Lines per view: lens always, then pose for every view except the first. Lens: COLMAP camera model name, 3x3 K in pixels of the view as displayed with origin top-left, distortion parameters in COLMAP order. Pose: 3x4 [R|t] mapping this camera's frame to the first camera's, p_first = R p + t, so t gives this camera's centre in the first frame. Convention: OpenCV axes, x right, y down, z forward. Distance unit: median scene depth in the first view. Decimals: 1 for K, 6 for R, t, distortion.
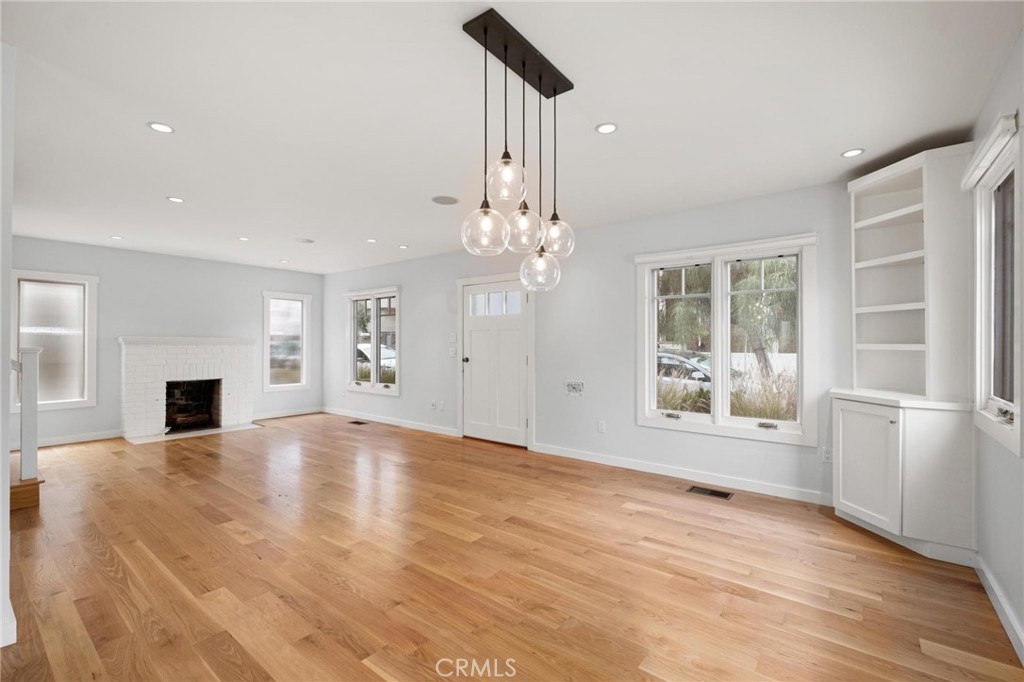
lens RADIAL K [[446.1, 0, 510.2], [0, 446.1, 344.3], [0, 0, 1]] dist [-0.002042, -0.000147]
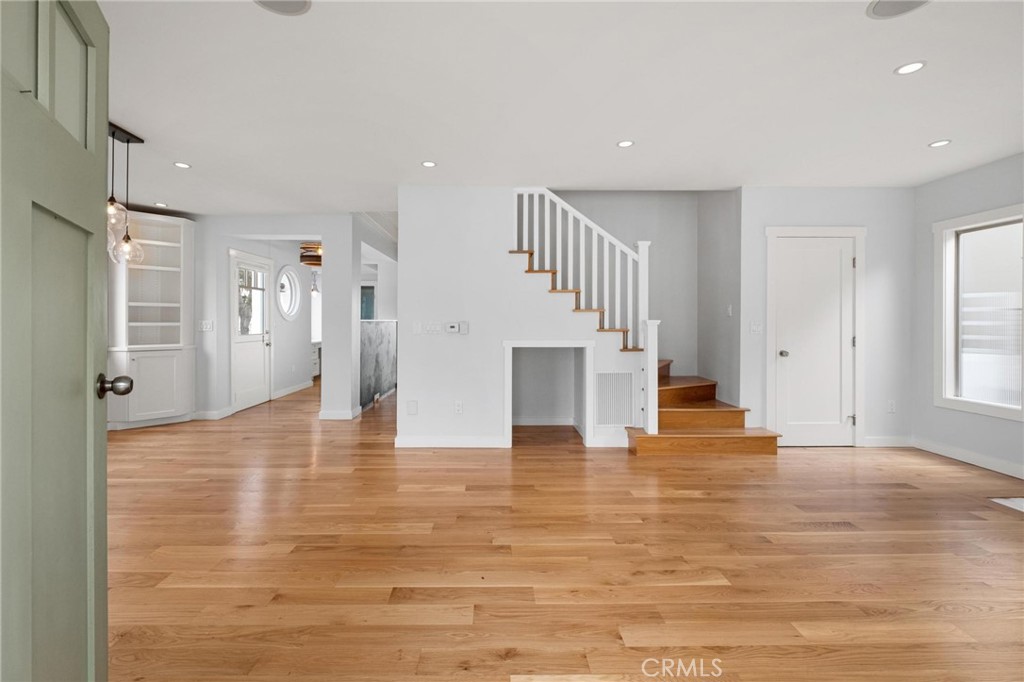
lens RADIAL K [[446.1, 0, 497.5], [0, 446.1, 318.7], [0, 0, 1]] dist [-0.002042, -0.000147]
pose [[-0.776645, -0.006013, -0.629910, -0.017431], [-0.000841, 0.999963, -0.008509, 0.006033], [0.629938, -0.006078, -0.776621, 0.889399]]
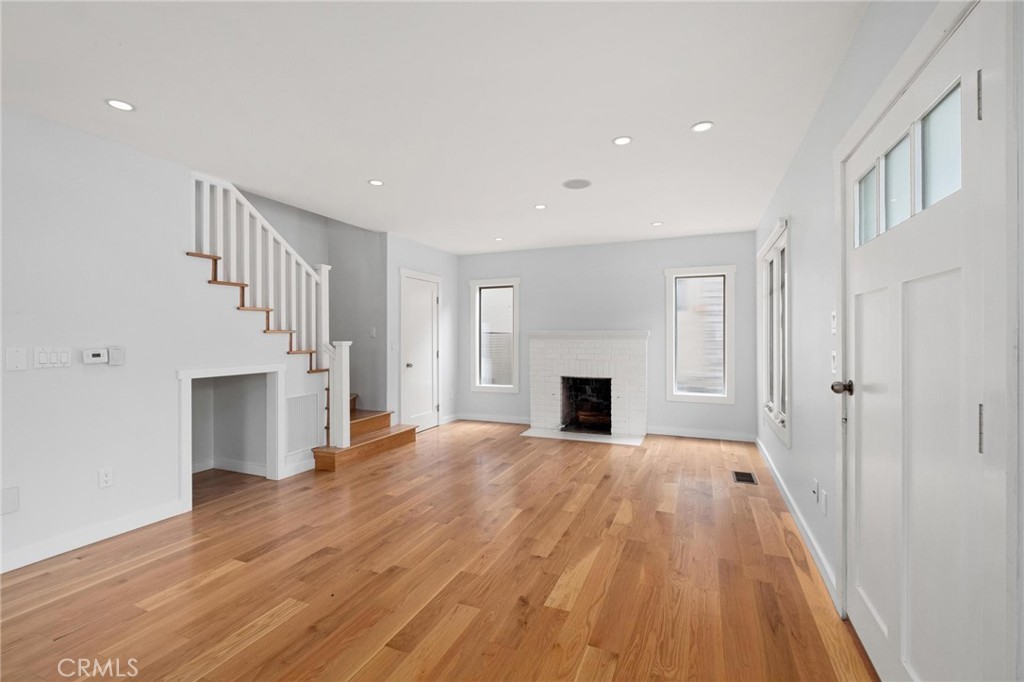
lens RADIAL K [[446.1, 0, 511.8], [0, 446.1, 338.7], [0, 0, 1]] dist [-0.002042, -0.000147]
pose [[0.266602, 0.002637, -0.963803, 0.133411], [0.003802, 0.999986, 0.003788, -0.003410], [0.963799, -0.004674, 0.266588, 0.604177]]
